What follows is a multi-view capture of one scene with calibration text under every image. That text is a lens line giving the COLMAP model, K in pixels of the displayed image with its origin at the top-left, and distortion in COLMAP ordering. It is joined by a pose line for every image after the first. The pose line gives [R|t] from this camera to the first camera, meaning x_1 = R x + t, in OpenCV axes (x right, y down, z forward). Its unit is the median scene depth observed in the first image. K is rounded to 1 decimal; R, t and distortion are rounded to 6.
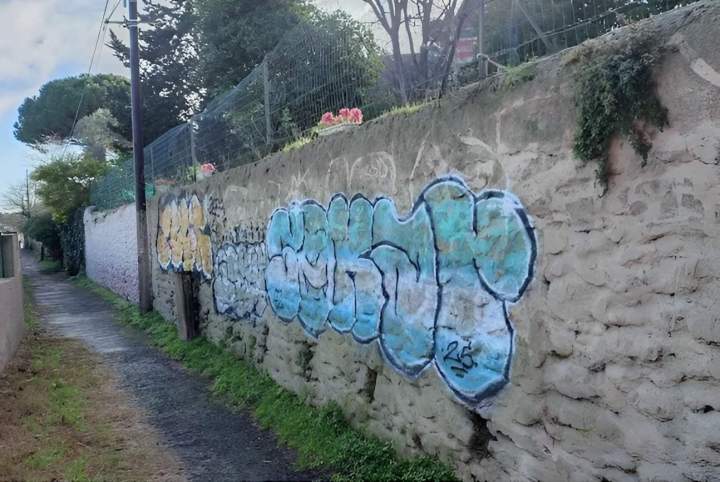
lens RADIAL K [[781.4, 0, 360.0], [0, 781.4, 241.0], [0, 0, 1]] dist [0.203131, -0.431289]
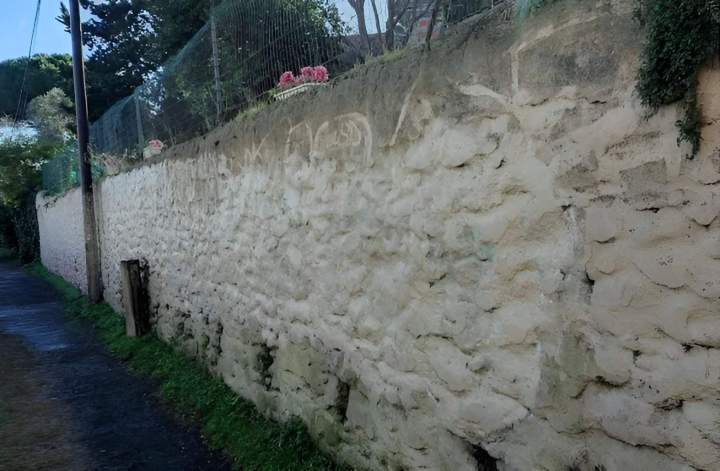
lens RADIAL K [[795.6, 0, 360.0], [0, 795.6, 235.5], [0, 0, 1]] dist [0.086491, -0.001867]
pose [[0.999054, -0.011741, 0.041877, -0.000738], [0.011107, 0.999821, 0.015341, -0.001623], [-0.042049, -0.014862, 0.999005, 0.164693]]
